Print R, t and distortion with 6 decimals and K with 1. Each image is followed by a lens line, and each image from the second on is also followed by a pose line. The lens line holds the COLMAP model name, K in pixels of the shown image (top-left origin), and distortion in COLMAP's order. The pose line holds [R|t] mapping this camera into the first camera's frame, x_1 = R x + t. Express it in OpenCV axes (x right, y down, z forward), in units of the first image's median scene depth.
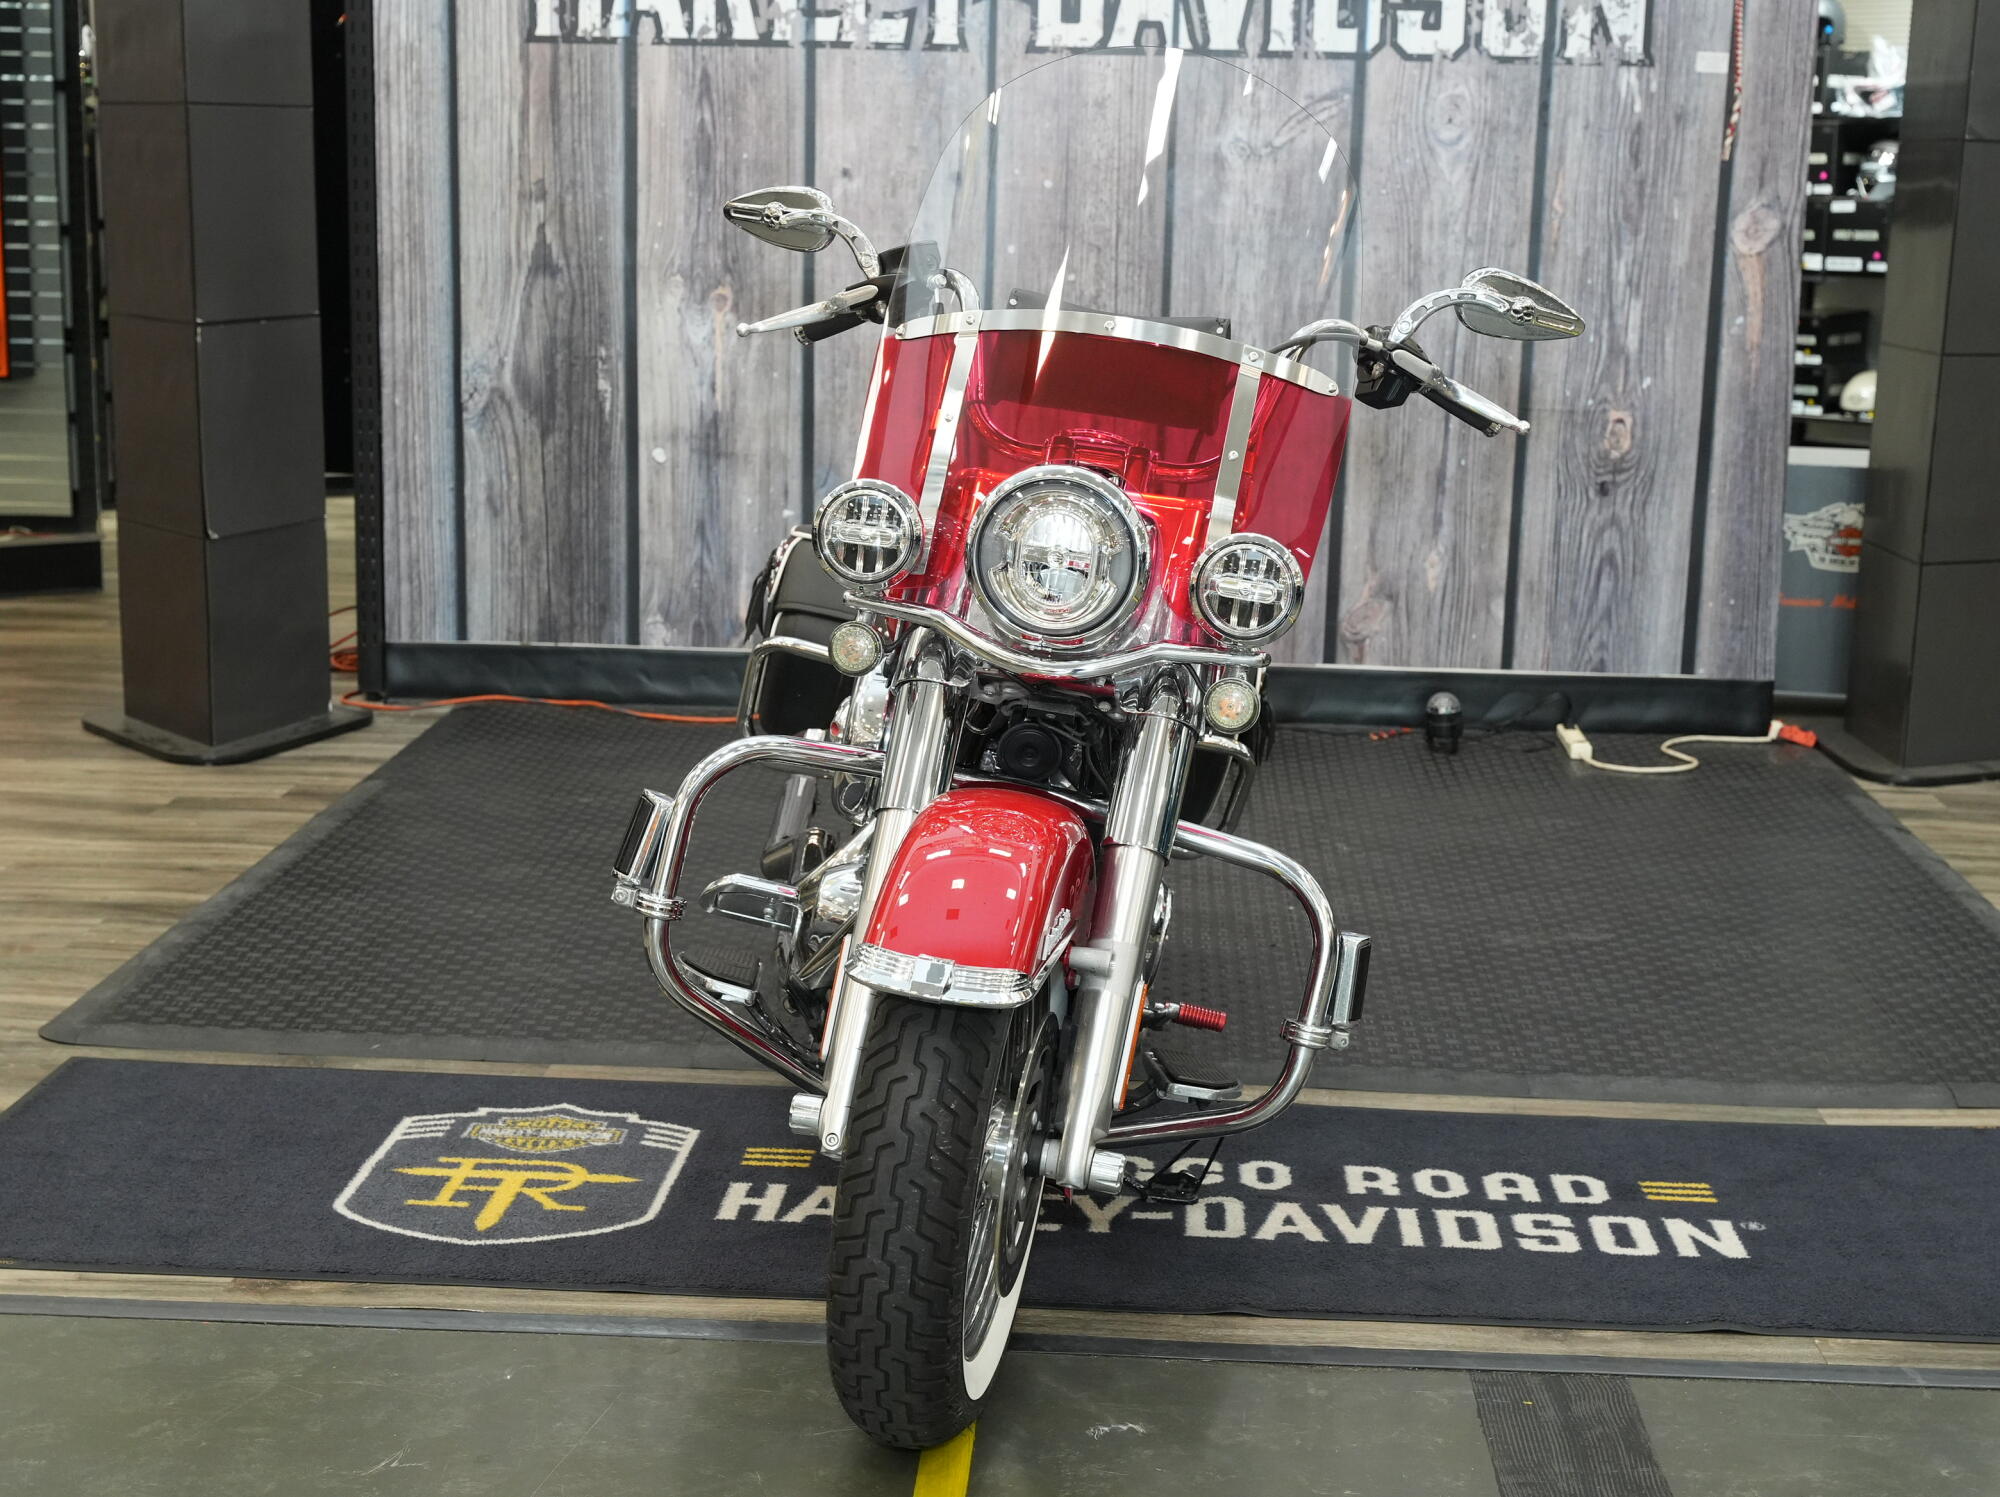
lens RADIAL K [[3051.7, 0, 1000.0], [0, 3051.7, 748.5], [0, 0, 1]] dist [0.007521, -0.033330]
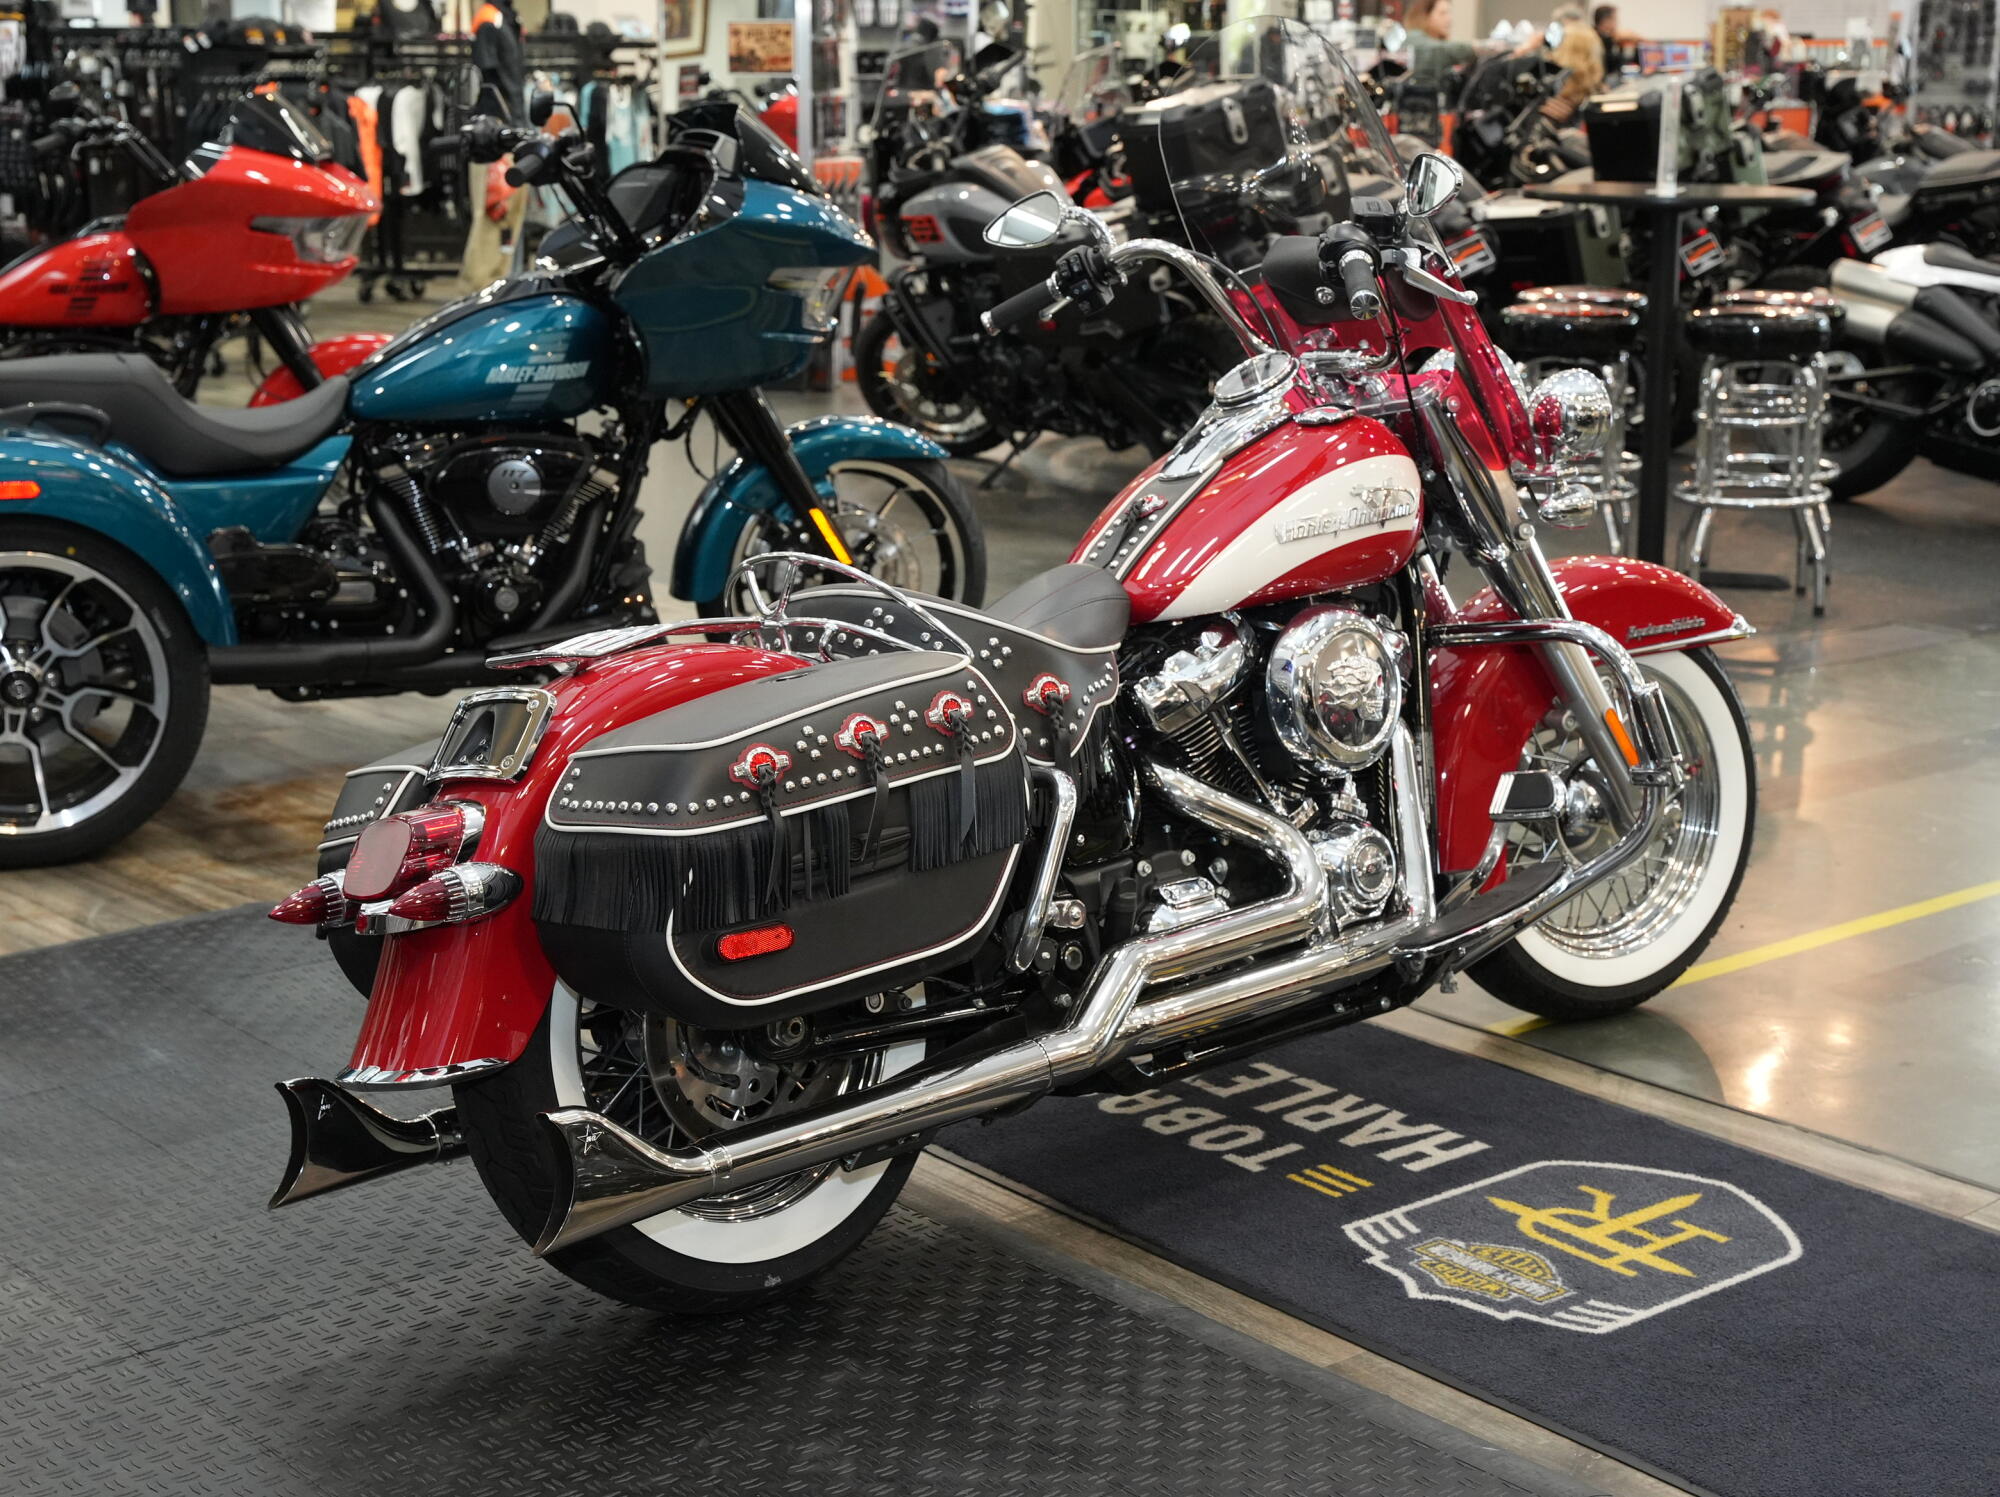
lens RADIAL K [[3109.3, 0, 1000.0], [0, 3109.3, 748.5], [0, 0, 1]] dist [0.035936, 0.028862]
pose [[-0.677951, -0.179581, 0.712835, -0.387877], [0.127083, 0.926470, 0.354265, -0.200933], [-0.724039, 0.330763, -0.605279, 0.935675]]
